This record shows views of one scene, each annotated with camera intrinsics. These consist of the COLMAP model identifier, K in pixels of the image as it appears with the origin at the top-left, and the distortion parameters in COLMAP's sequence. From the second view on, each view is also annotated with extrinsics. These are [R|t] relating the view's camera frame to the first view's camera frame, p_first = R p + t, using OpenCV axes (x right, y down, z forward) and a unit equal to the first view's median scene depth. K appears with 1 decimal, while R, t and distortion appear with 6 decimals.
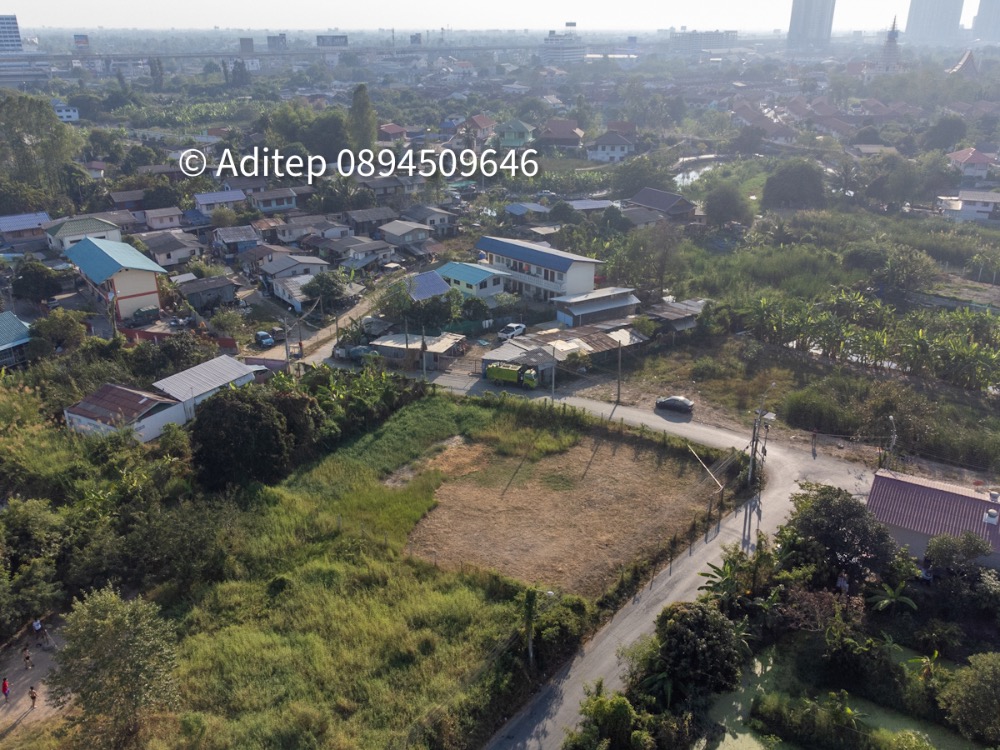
lens RADIAL K [[834.0, 0, 500.0], [0, 834.0, 375.0], [0, 0, 1]] dist [0.037210, -0.003123]
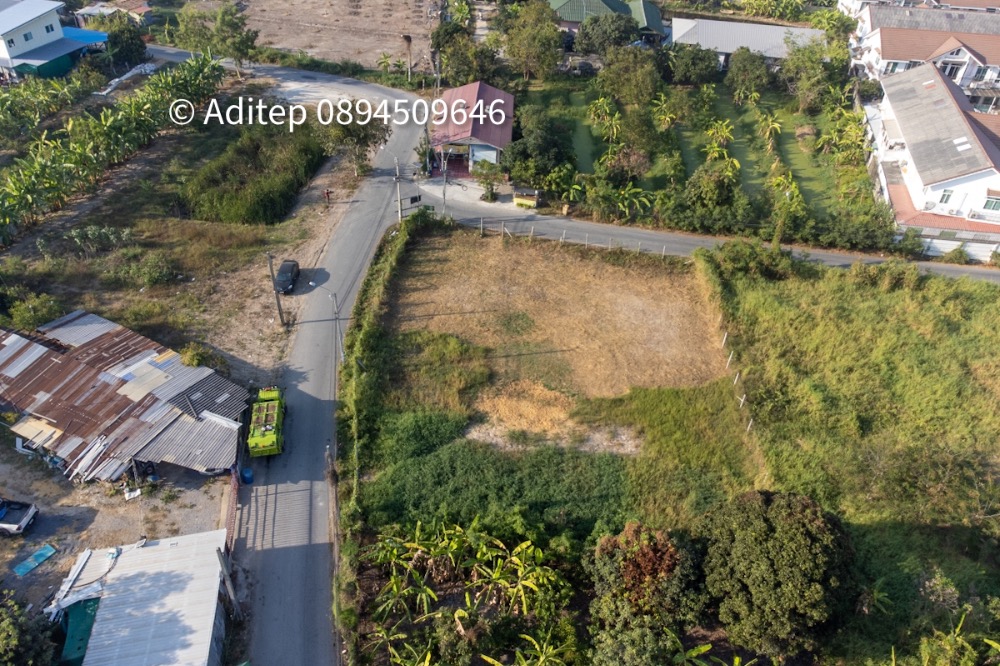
lens RADIAL K [[741.5, 0, 505.2], [0, 741.5, 328.5], [0, 0, 1]] dist [0.011233, 0.008622]
pose [[-0.483123, -0.555064, 0.677124, -0.426673], [0.298726, 0.622464, 0.723396, -0.411218], [-0.823016, 0.551764, -0.134914, 1.009444]]
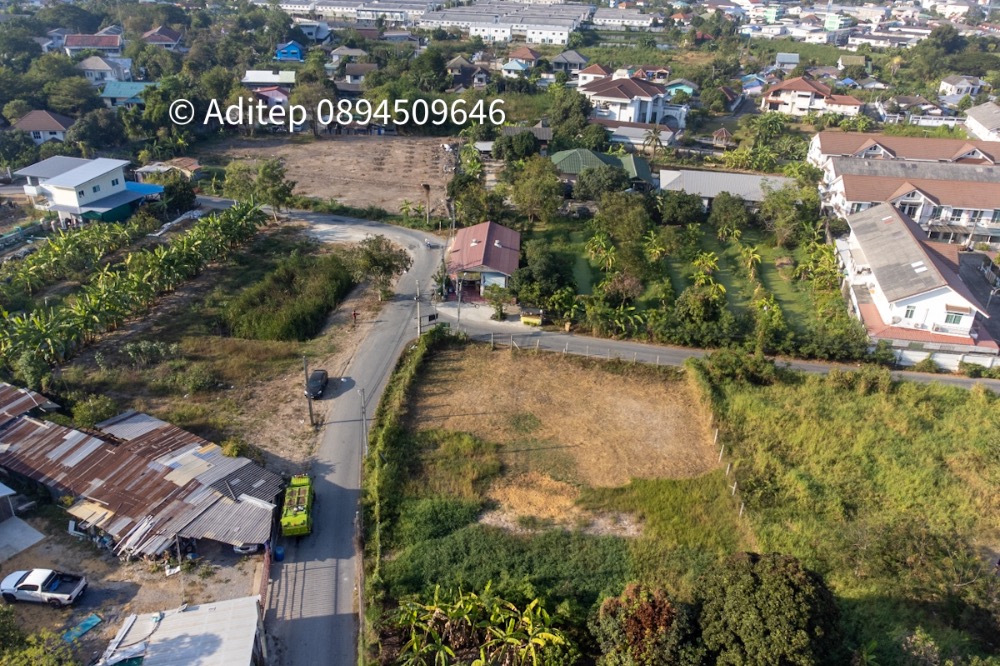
lens RADIAL K [[732.9, 0, 504.7], [0, 732.9, 316.7], [0, 0, 1]] dist [0.013631, 0.002532]
pose [[-0.478350, -0.397678, 0.782964, -0.496690], [0.309983, 0.757729, 0.574245, -0.429871], [-0.821640, 0.517395, -0.239187, 1.046048]]
